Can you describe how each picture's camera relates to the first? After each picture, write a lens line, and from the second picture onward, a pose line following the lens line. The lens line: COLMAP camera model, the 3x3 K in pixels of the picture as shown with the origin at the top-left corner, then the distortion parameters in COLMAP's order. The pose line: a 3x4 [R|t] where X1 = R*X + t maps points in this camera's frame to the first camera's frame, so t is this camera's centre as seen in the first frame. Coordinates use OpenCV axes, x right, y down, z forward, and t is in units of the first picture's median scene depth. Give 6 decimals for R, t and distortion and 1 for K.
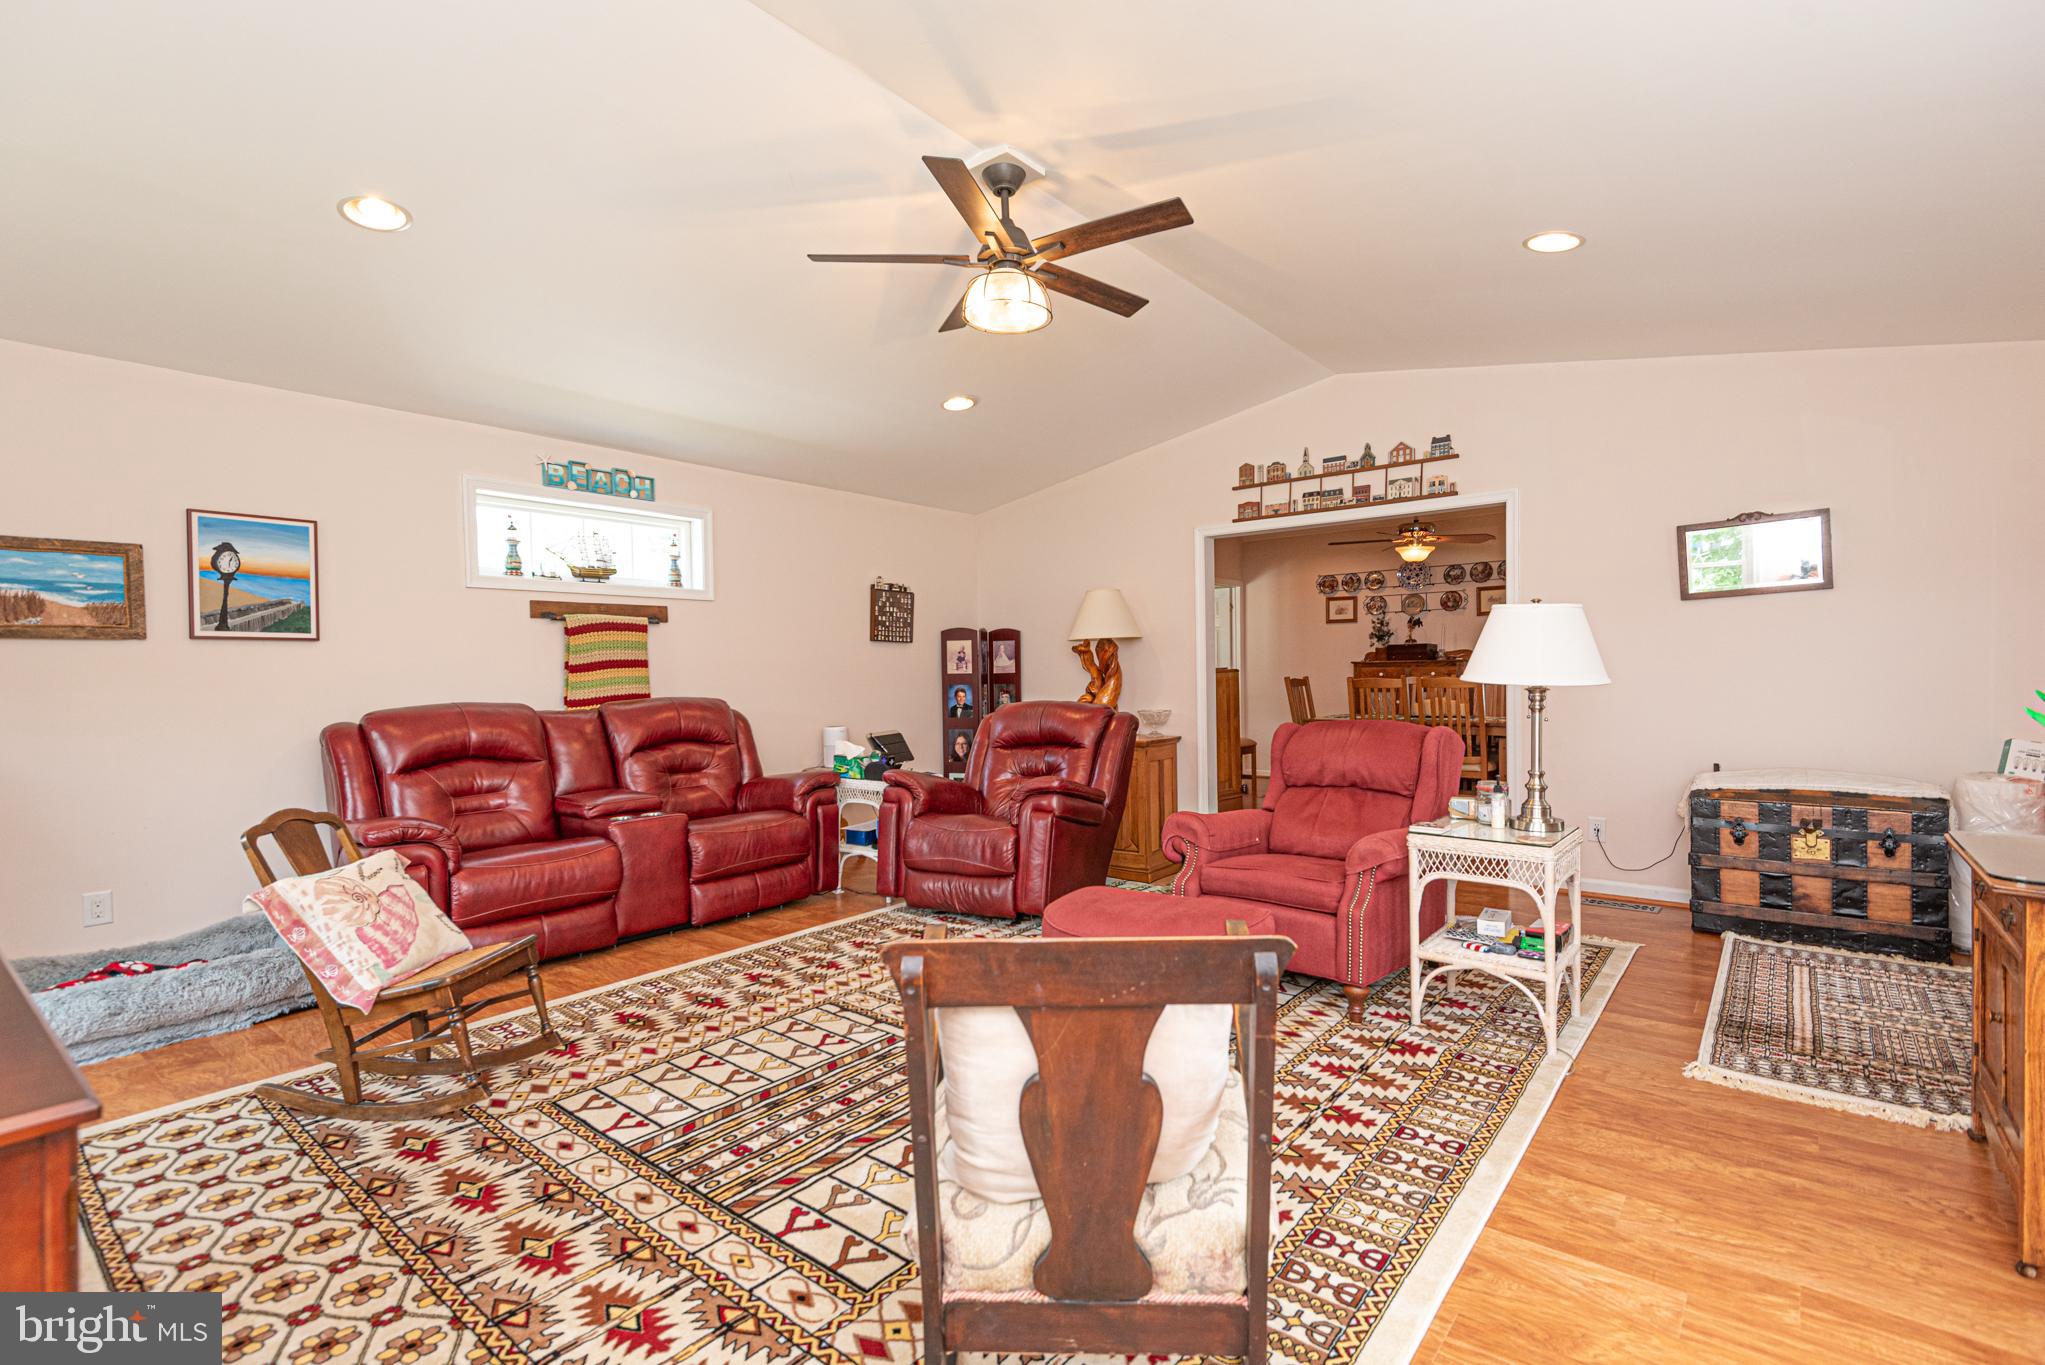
lens RADIAL K [[908.5, 0, 1003.4], [0, 908.5, 686.4], [0, 0, 1]] dist [0.047618, -0.023843]
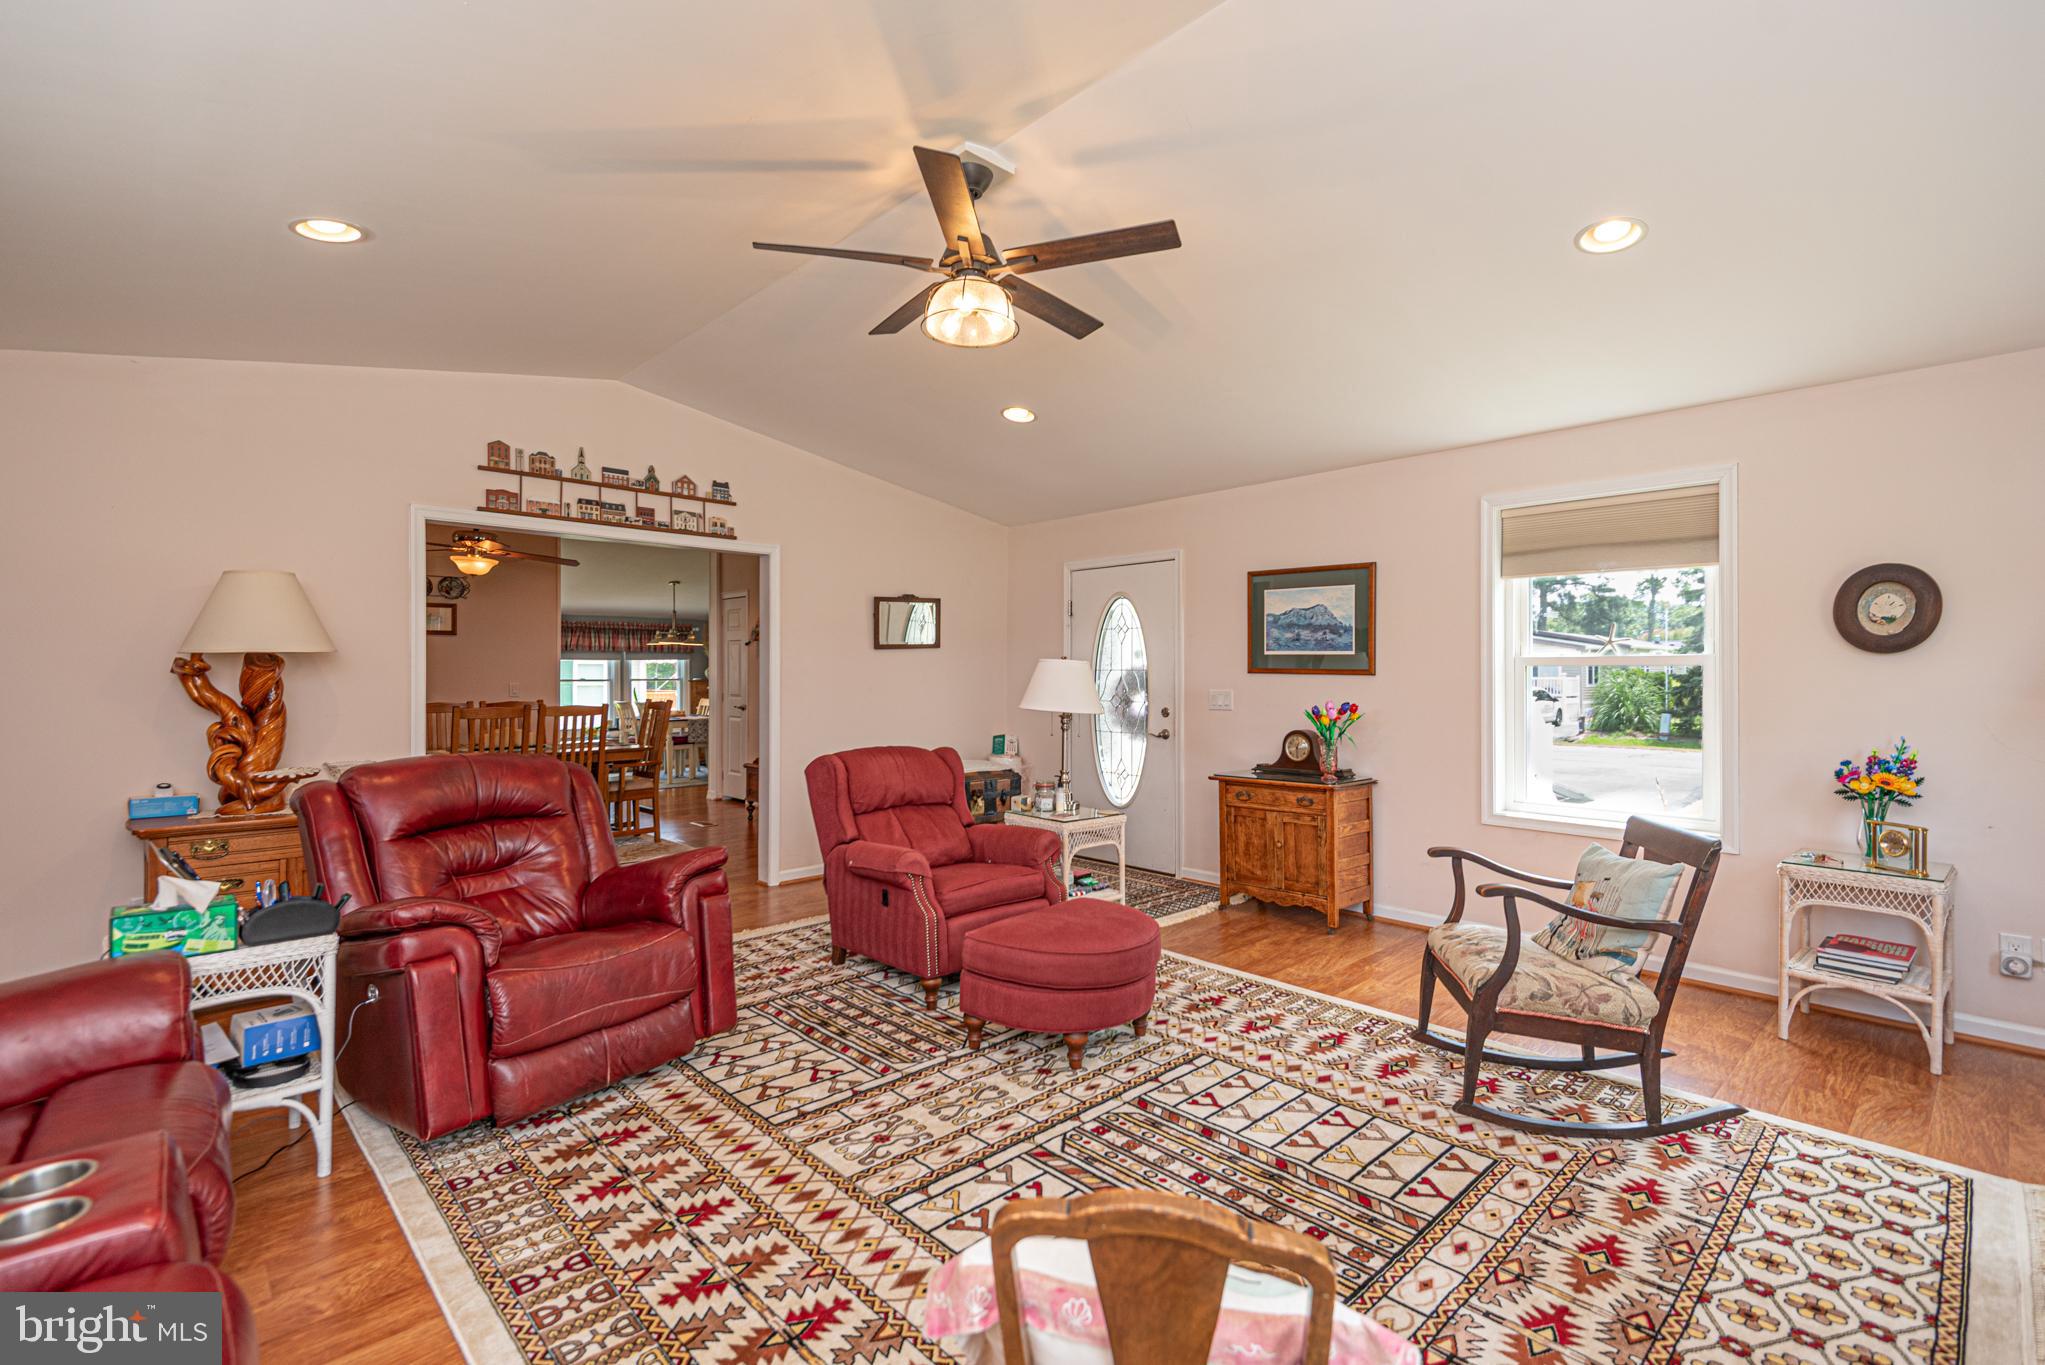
lens RADIAL K [[950.0, 0, 1021.1], [0, 950.0, 677.7], [0, 0, 1]] dist [0.032722, -0.019569]
pose [[0.121446, 0.013740, 0.992503, -0.575912], [0.015090, 0.999763, -0.015687, -0.021266], [-0.992483, 0.016882, 0.121210, 0.520112]]
